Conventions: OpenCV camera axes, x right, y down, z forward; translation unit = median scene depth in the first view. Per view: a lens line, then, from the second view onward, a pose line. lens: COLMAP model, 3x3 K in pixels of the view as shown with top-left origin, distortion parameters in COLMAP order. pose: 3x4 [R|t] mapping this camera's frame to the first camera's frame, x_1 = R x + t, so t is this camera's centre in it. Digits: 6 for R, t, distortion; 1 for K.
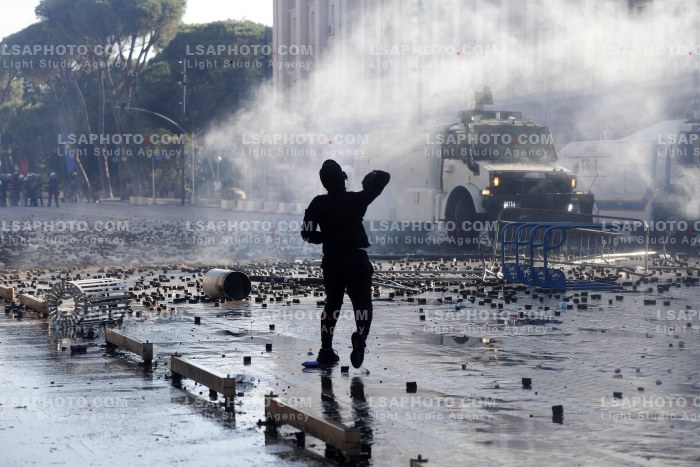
lens RADIAL K [[2212.9, 0, 350.0], [0, 2212.9, 233.5], [0, 0, 1]] dist [0.833293, 0.152335]
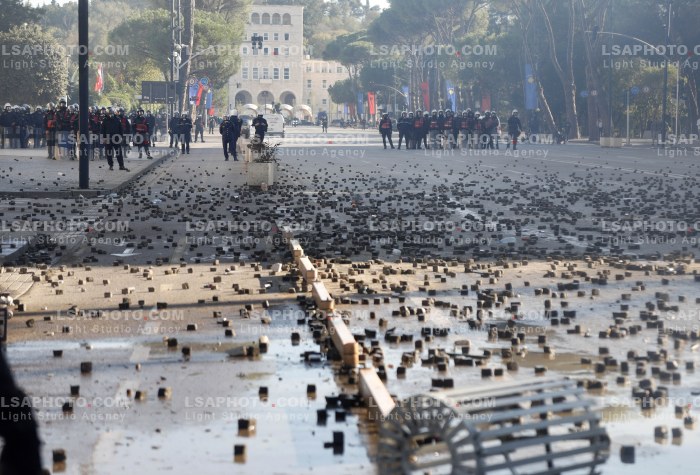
lens RADIAL K [[2122.1, 0, 372.4], [0, 2122.1, 234.5], [0, 0, 1]] dist [0.768741, -0.504881]
pose [[0.979336, 0.018974, -0.201348, -0.041018], [-0.012903, 0.999423, 0.031420, -0.008927], [0.201828, -0.028173, 0.979016, 0.406007]]
